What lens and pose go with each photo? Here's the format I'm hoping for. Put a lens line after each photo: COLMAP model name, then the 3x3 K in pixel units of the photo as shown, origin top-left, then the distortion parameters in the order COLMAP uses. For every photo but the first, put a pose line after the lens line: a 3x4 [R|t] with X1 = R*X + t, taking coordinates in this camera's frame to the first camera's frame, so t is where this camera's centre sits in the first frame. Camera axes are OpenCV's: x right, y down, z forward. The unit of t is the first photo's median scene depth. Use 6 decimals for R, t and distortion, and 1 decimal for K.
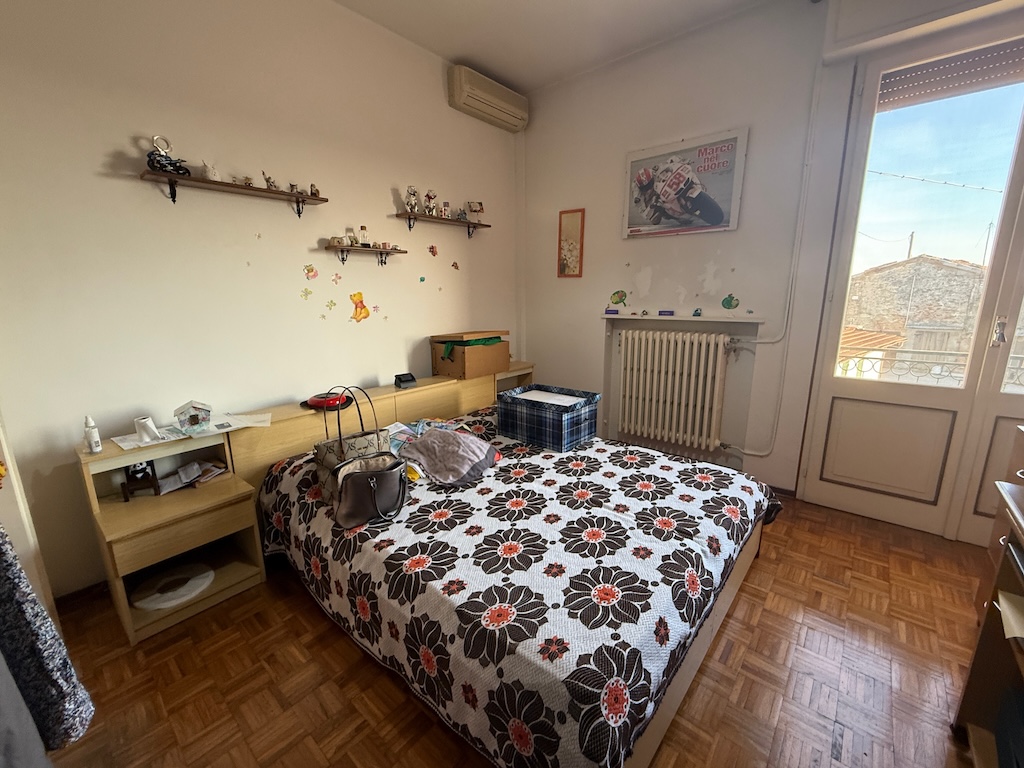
lens RADIAL K [[427.1, 0, 504.8], [0, 427.1, 383.9], [0, 0, 1]] dist [-0.004058, 0.000565]
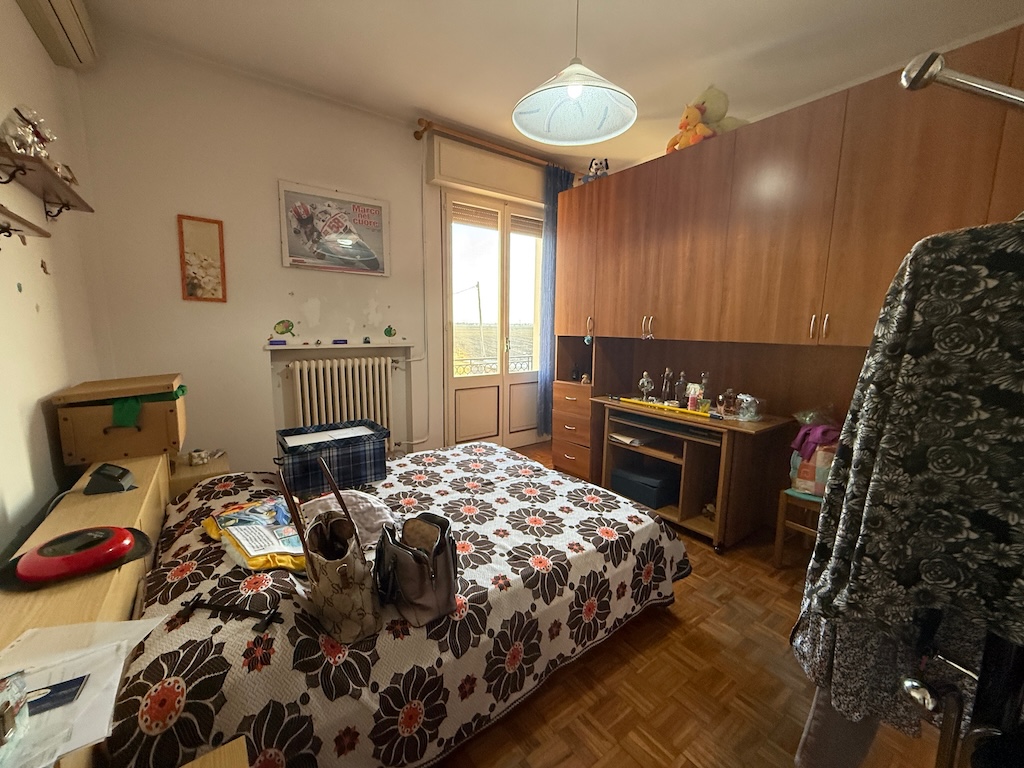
lens RADIAL K [[427.1, 0, 504.8], [0, 427.1, 383.9], [0, 0, 1]] dist [-0.004058, 0.000565]
pose [[0.198626, -0.118908, 0.972835, -0.758138], [0.189193, 0.978595, 0.080984, -0.086132], [-0.961641, 0.167968, 0.216871, 0.468702]]
